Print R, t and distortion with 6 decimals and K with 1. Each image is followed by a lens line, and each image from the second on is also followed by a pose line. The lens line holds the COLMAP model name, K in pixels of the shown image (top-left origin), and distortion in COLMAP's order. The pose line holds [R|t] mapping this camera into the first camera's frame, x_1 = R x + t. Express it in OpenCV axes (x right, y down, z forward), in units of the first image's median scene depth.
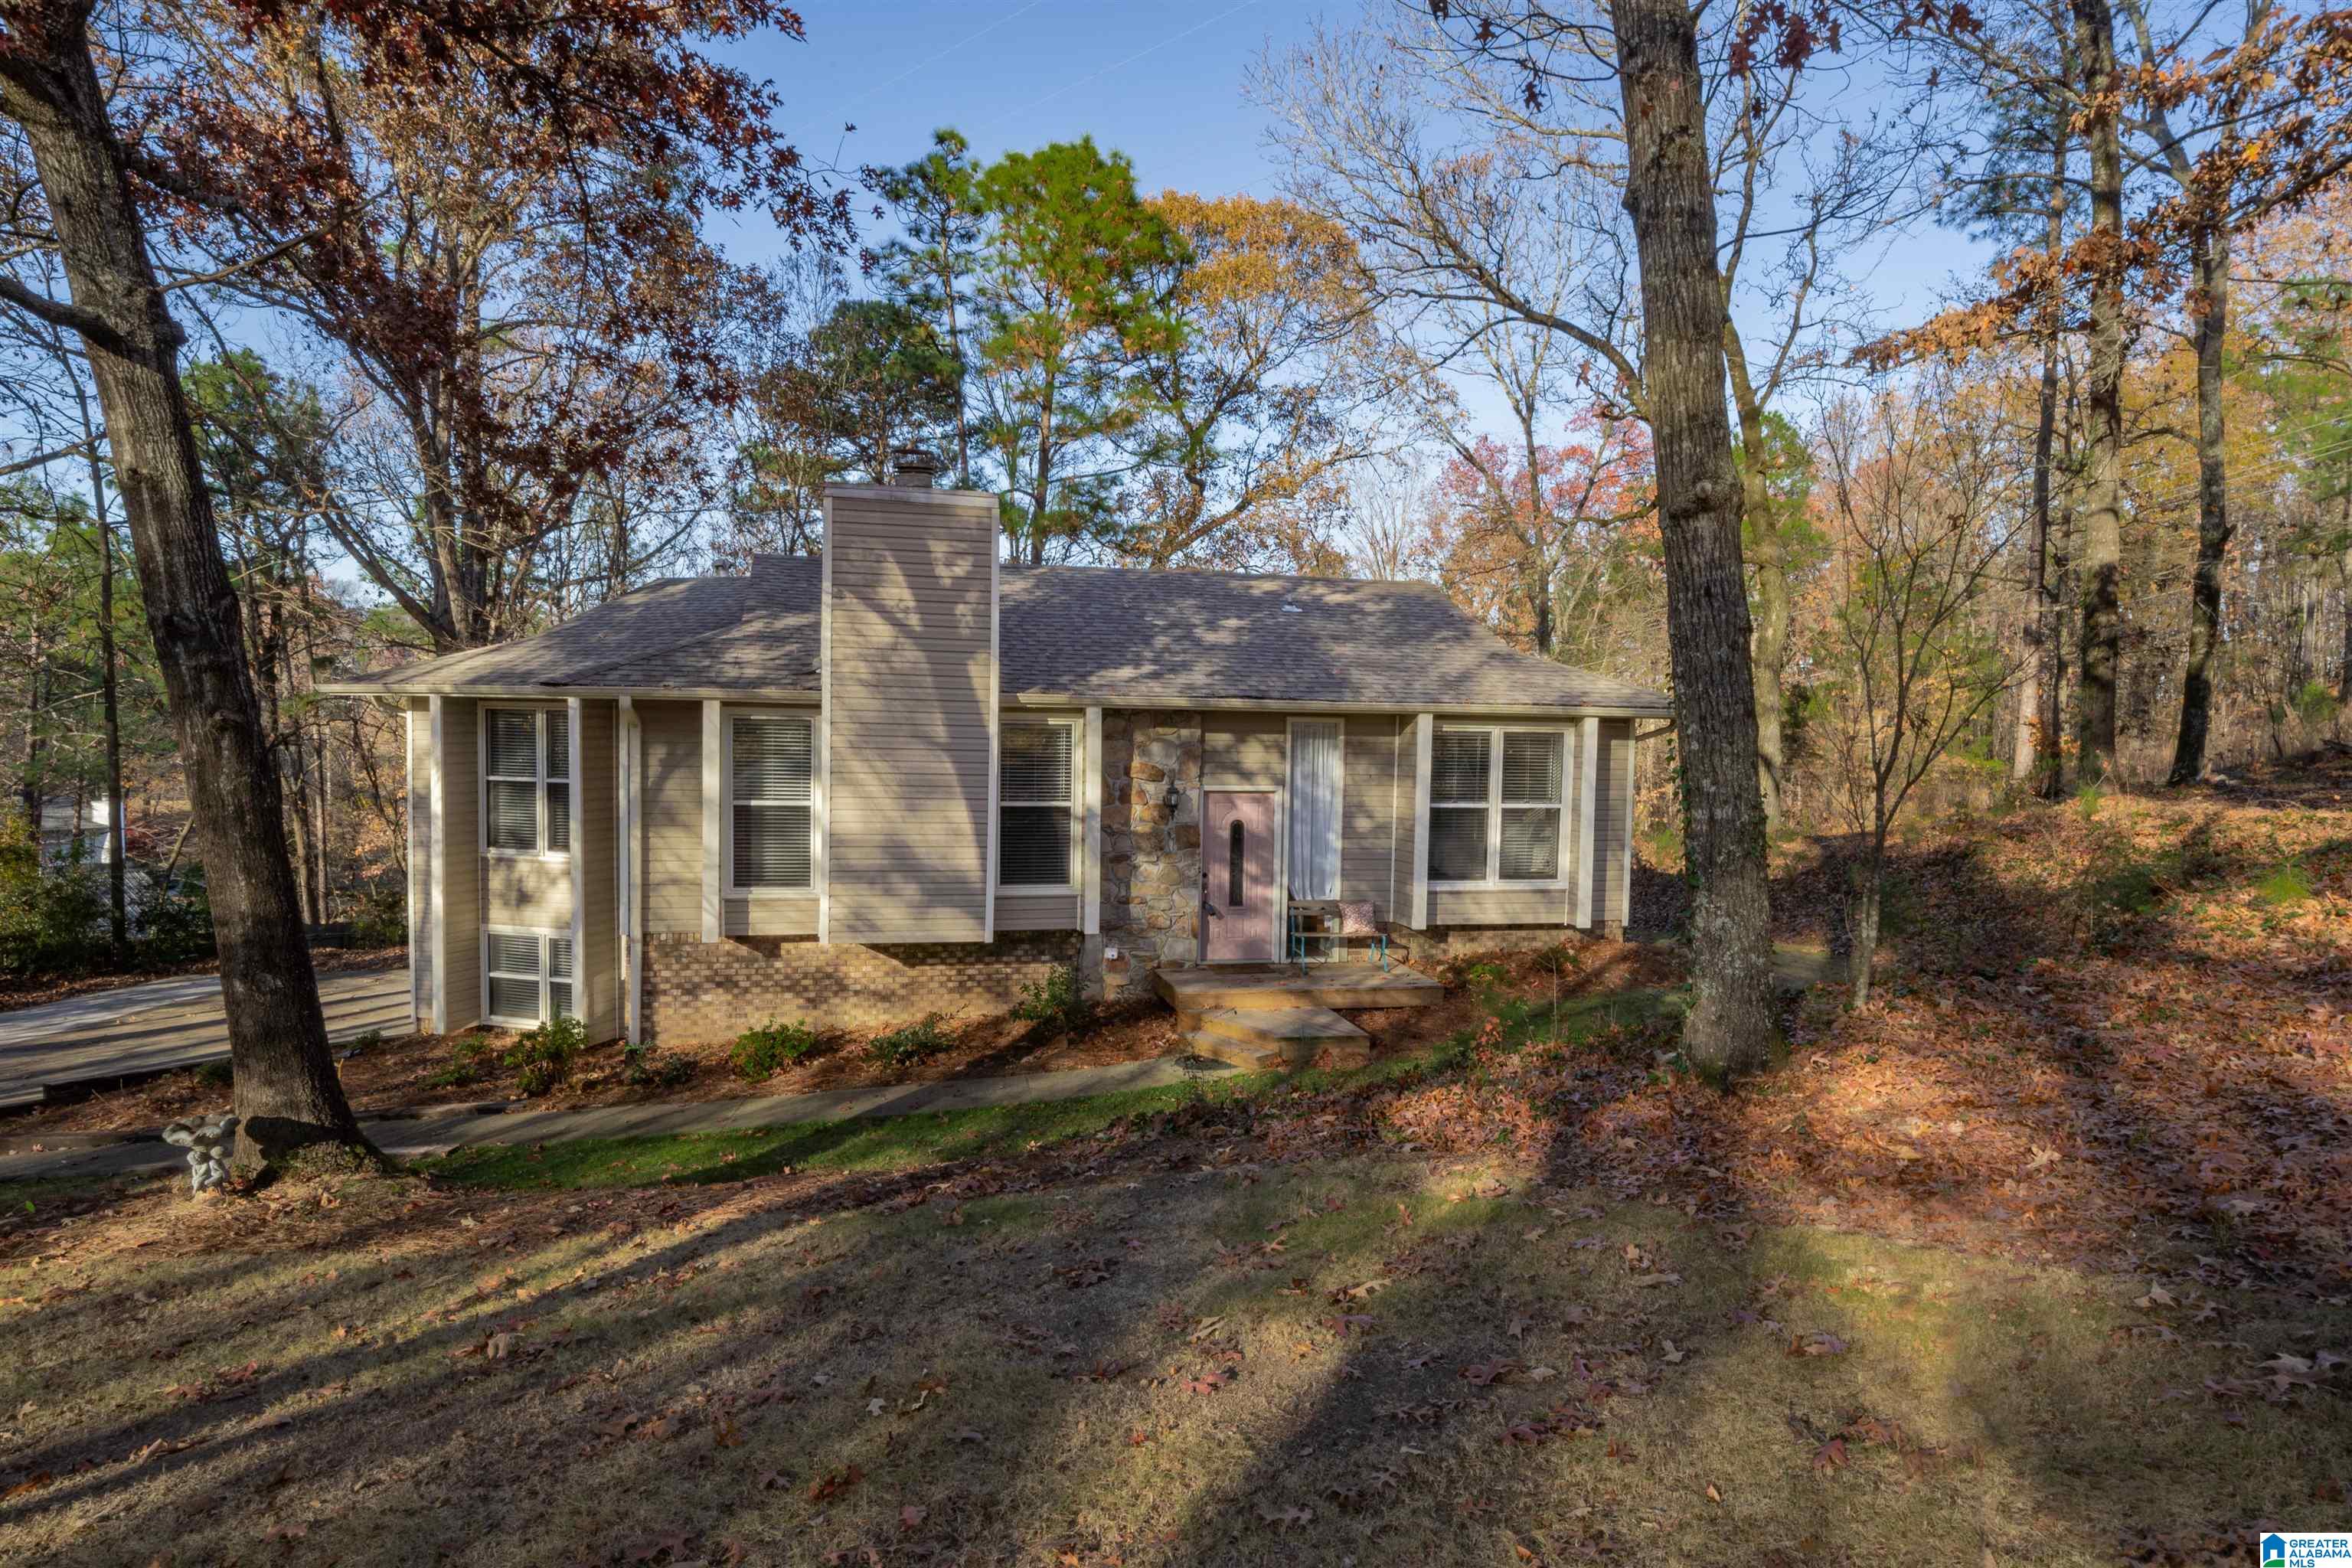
lens RADIAL K [[1318.3, 0, 1176.0], [0, 1318.3, 784.0], [0, 0, 1]] dist [0.000784, 0.000265]
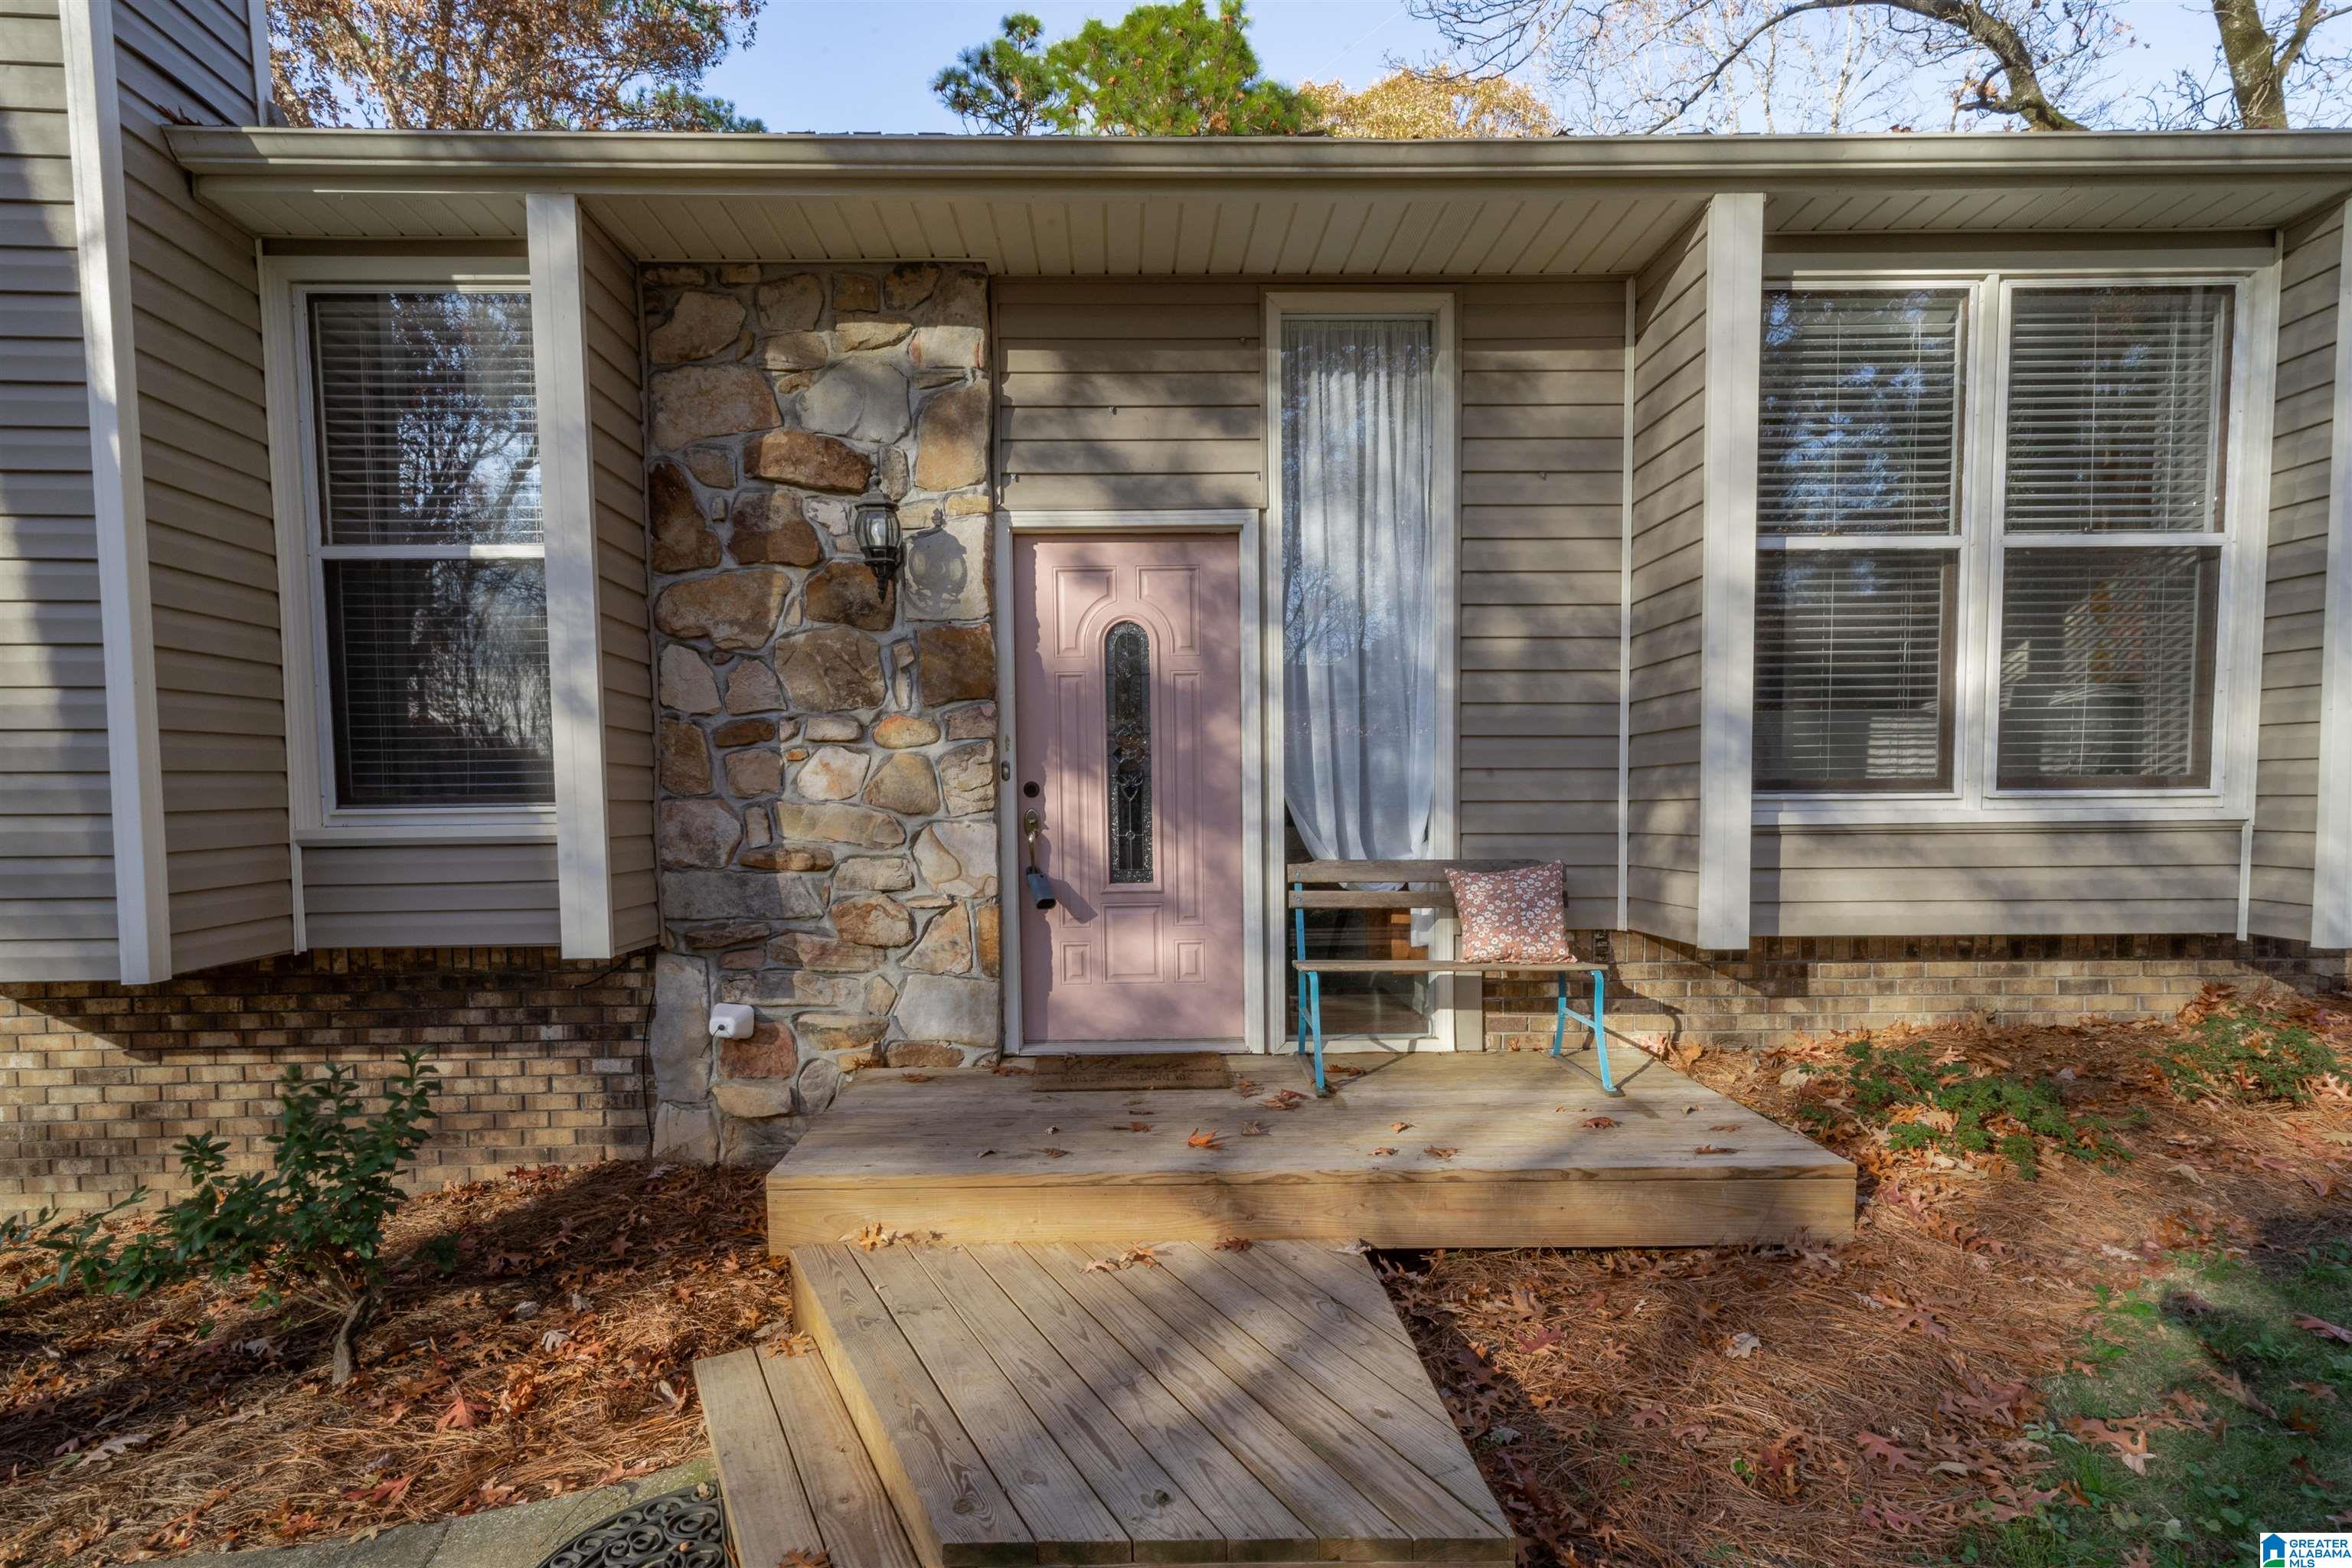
lens RADIAL K [[1122.0, 0, 1154.1], [0, 1122.0, 847.6], [0, 0, 1]] dist [0.024550, -0.000033]
pose [[0.977609, -0.021167, -0.209362, 0.108900], [0.019737, 0.999765, -0.008917, 0.084559], [0.209502, 0.004585, 0.977798, 0.701632]]
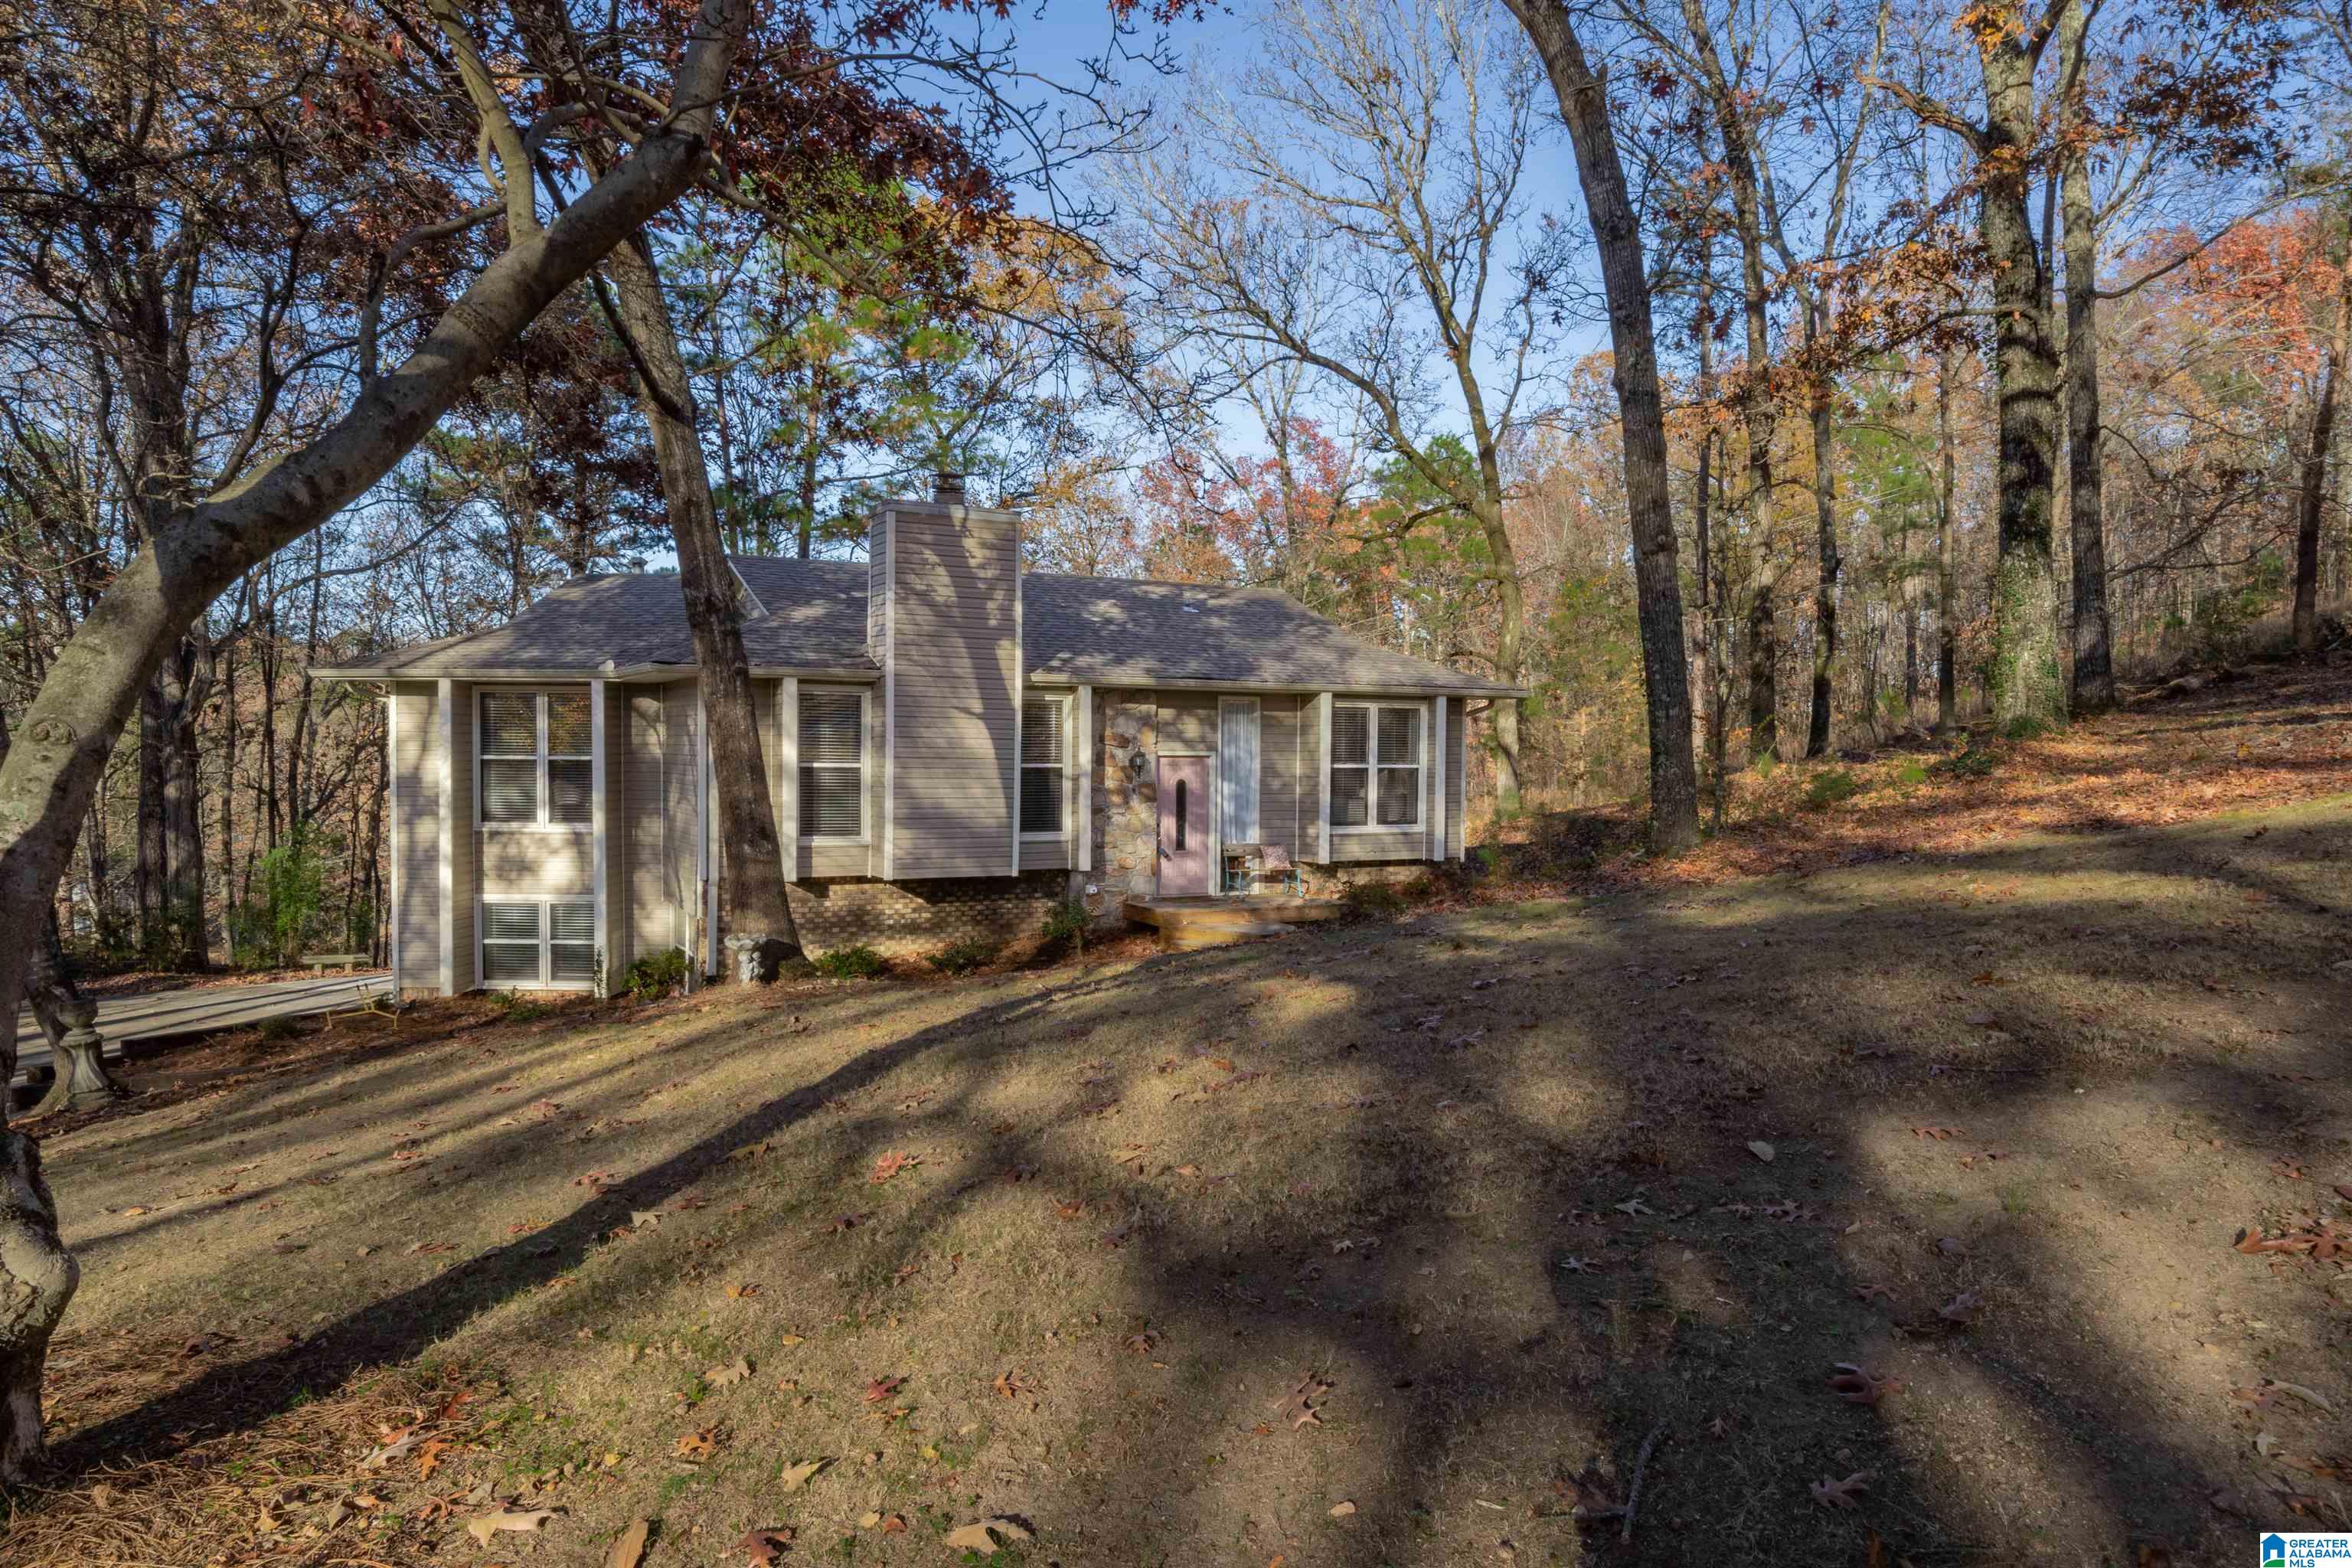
lens RADIAL K [[1491.7, 0, 1176.0], [0, 1491.7, 784.0], [0, 0, 1]] dist [-0.002348, 0.000017]
pose [[0.963482, -0.016471, 0.267267, -0.324665], [0.022515, 0.999555, -0.019567, 0.057251], [-0.266825, 0.024870, 0.963424, -0.332086]]
